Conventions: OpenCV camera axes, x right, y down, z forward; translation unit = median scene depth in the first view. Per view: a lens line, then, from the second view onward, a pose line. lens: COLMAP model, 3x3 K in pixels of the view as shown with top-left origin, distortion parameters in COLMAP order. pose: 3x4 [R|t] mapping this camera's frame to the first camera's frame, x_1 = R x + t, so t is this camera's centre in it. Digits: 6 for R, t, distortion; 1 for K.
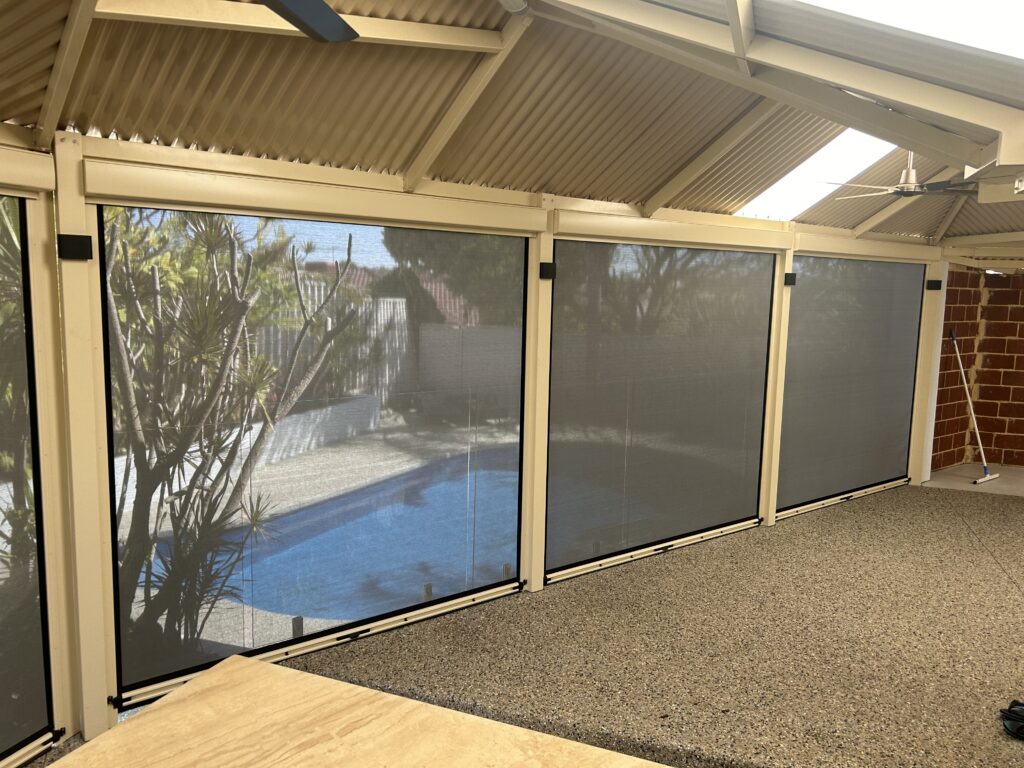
lens RADIAL K [[771.7, 0, 509.2], [0, 771.7, 384.0], [0, 0, 1]] dist [0.051577, -0.044440]
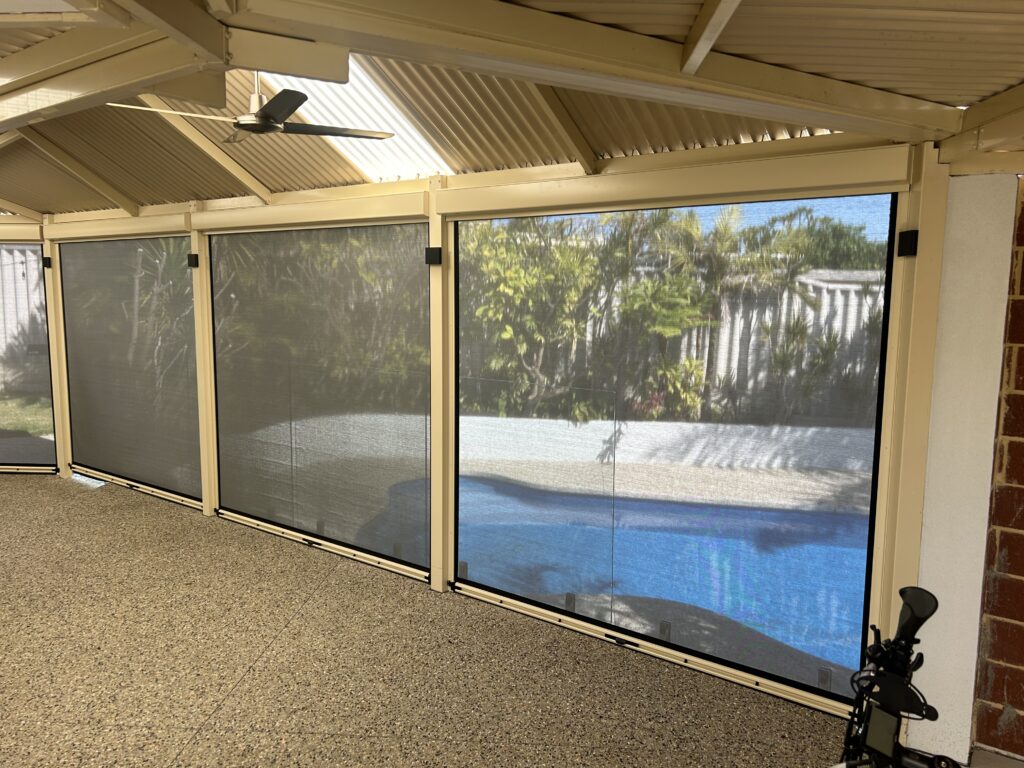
lens RADIAL K [[786.7, 0, 511.8], [0, 786.7, 343.8], [0, 0, 1]] dist [0.030126, -0.010705]
pose [[0.256733, 0.047363, -0.965321, 1.209199], [-0.124759, 0.992066, 0.015494, -0.078054], [0.958396, 0.116455, 0.260605, 0.966861]]
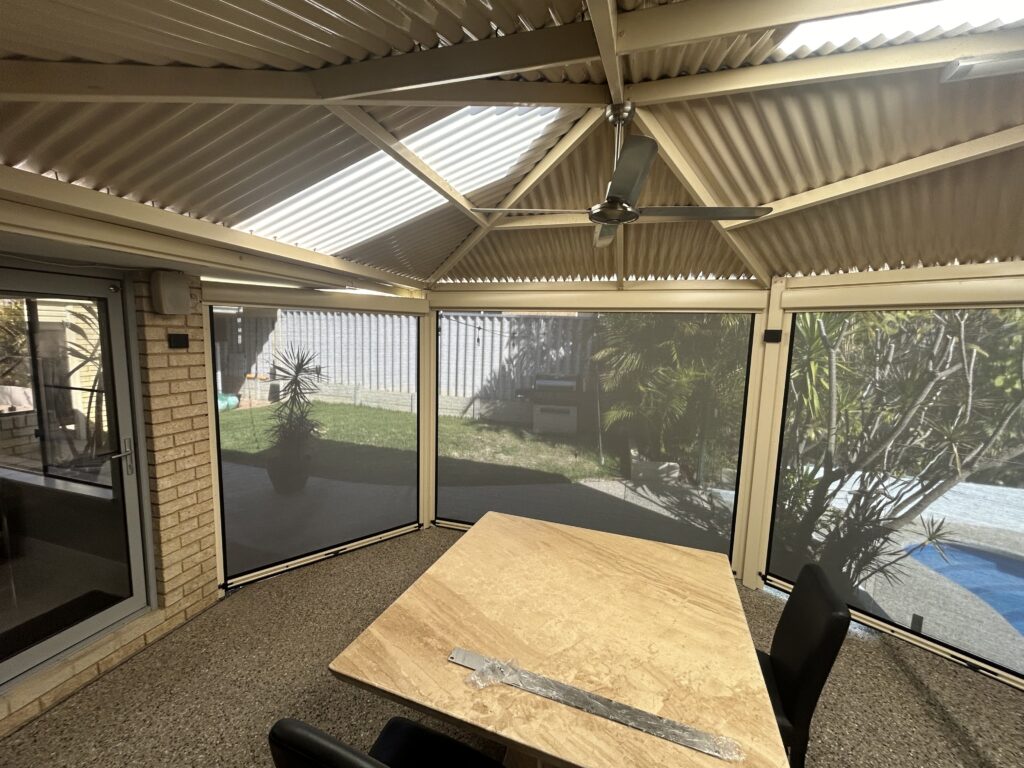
lens RADIAL K [[414.0, 0, 506.4], [0, 414.0, 382.3], [0, 0, 1]] dist [-0.000136, 0.000625]
pose [[0.039468, 0.091202, -0.995050, 0.253848], [-0.151208, 0.984903, 0.084274, -0.026169], [0.987714, 0.147133, 0.052663, 0.168039]]
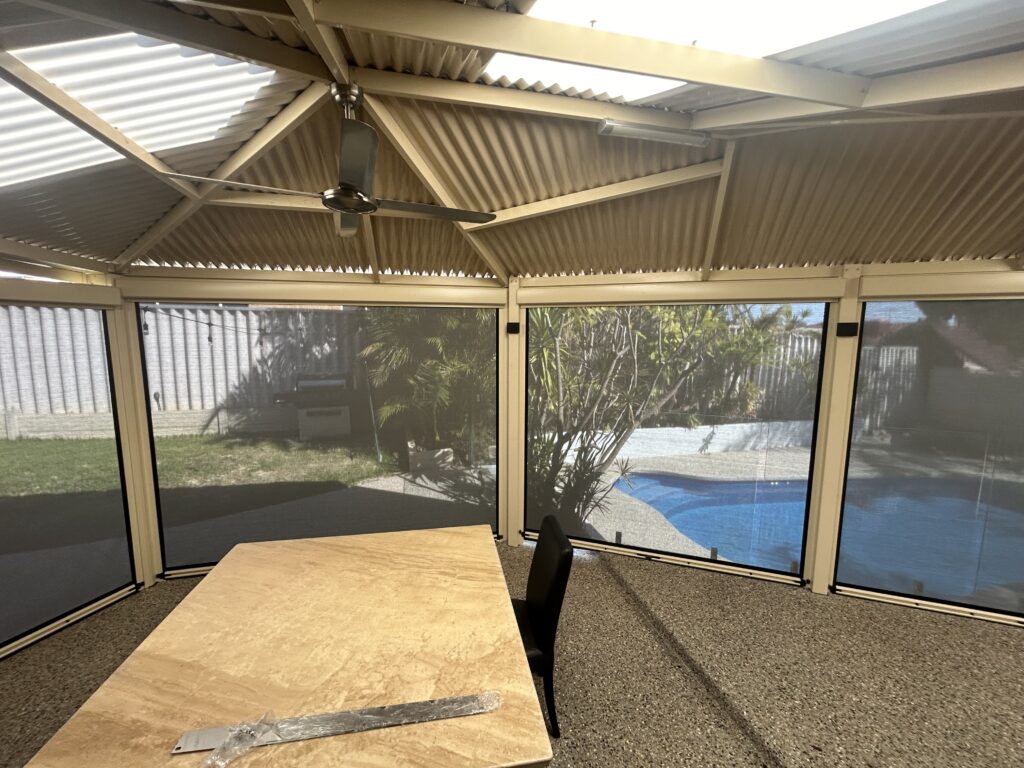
lens RADIAL K [[414.0, 0, 506.9], [0, 414.0, 382.7], [0, 0, 1]] dist [-0.000136, 0.000625]
pose [[0.537580, 0.081289, -0.839285, 0.252750], [-0.097407, 0.994665, 0.033947, -0.030604], [0.837568, 0.063503, 0.542631, 0.188898]]
